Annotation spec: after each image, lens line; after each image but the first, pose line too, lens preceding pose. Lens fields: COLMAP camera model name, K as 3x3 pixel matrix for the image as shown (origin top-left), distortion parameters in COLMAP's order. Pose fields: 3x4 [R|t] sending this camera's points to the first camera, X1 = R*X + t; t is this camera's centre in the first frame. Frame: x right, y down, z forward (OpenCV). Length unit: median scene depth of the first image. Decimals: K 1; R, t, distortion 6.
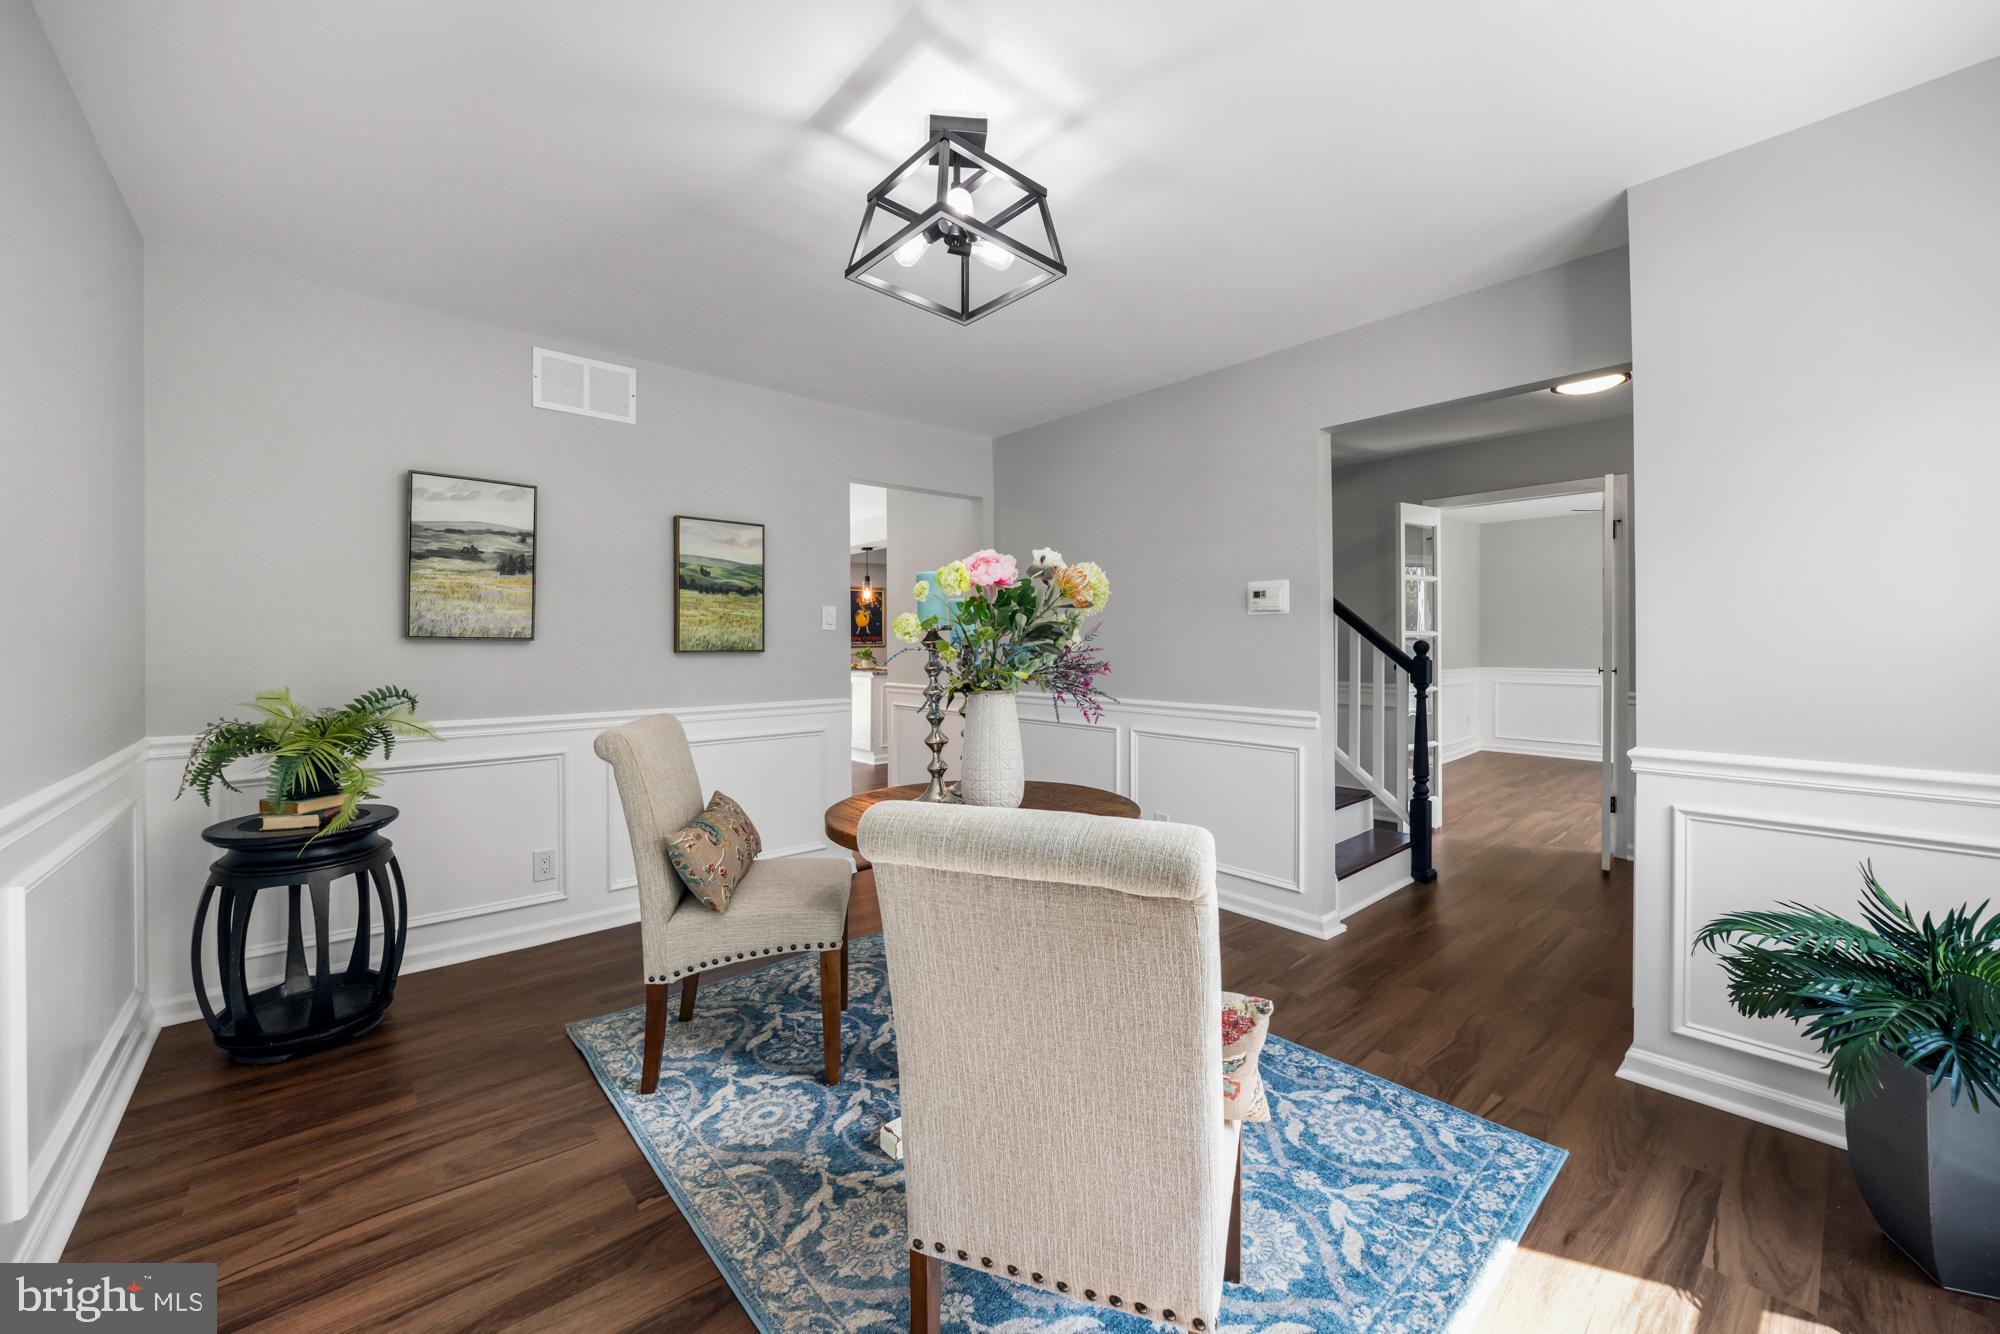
lens RADIAL K [[780.4, 0, 988.3], [0, 780.4, 667.1], [0, 0, 1]] dist [-0.001749, -0.000978]
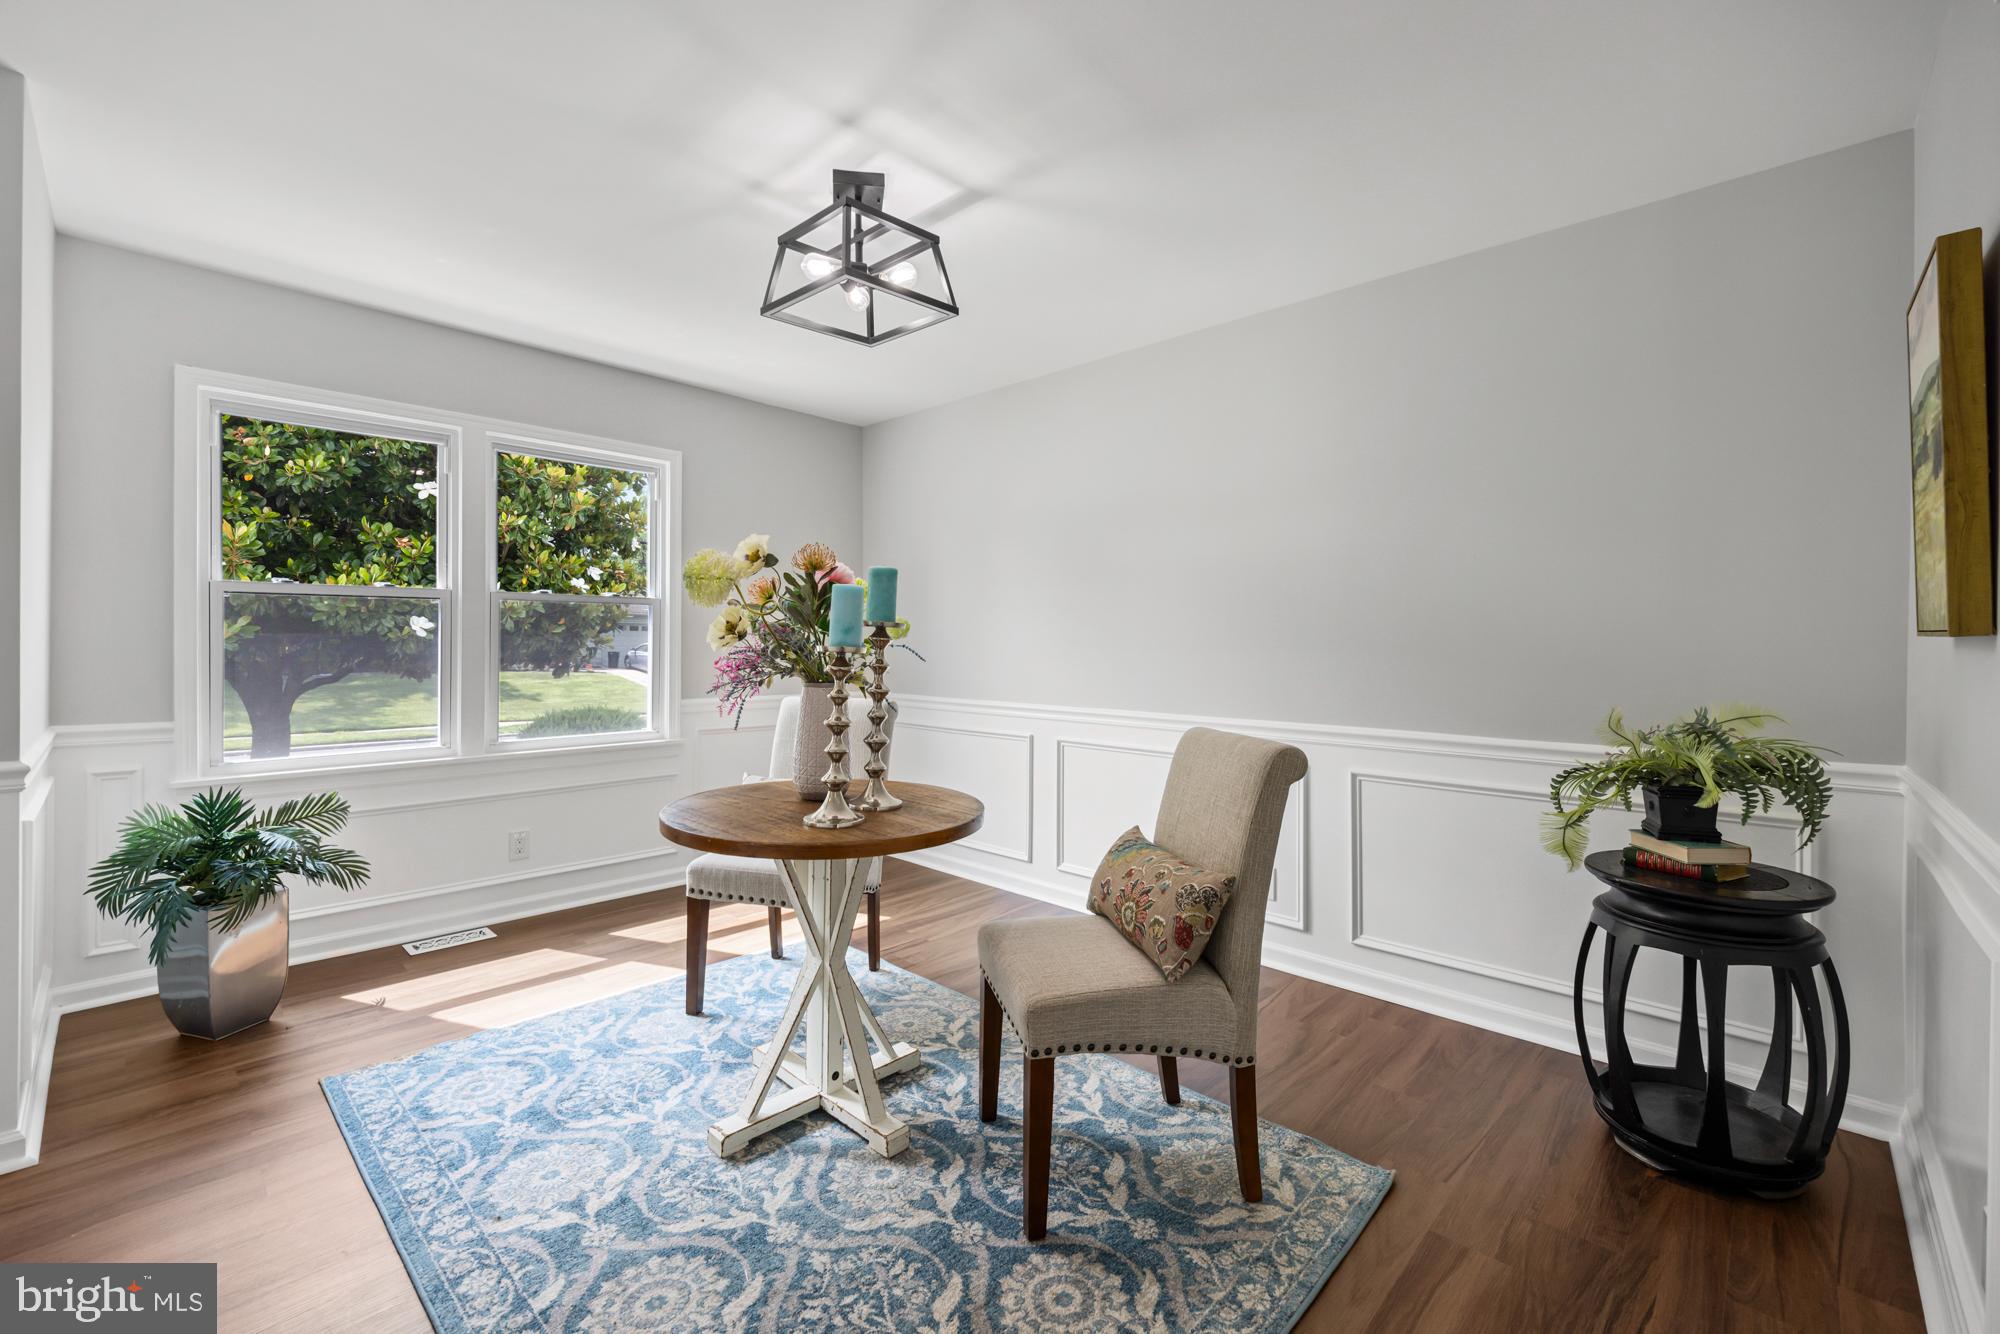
lens RADIAL K [[828.1, 0, 1009.3], [0, 828.1, 648.0], [0, 0, 1]] dist [0.000269, 0.000029]
pose [[-0.993129, -0.006909, -0.116818, -0.110788], [-0.010222, 0.999562, 0.027788, -0.052954], [0.116575, 0.028791, -0.992765, 2.035724]]
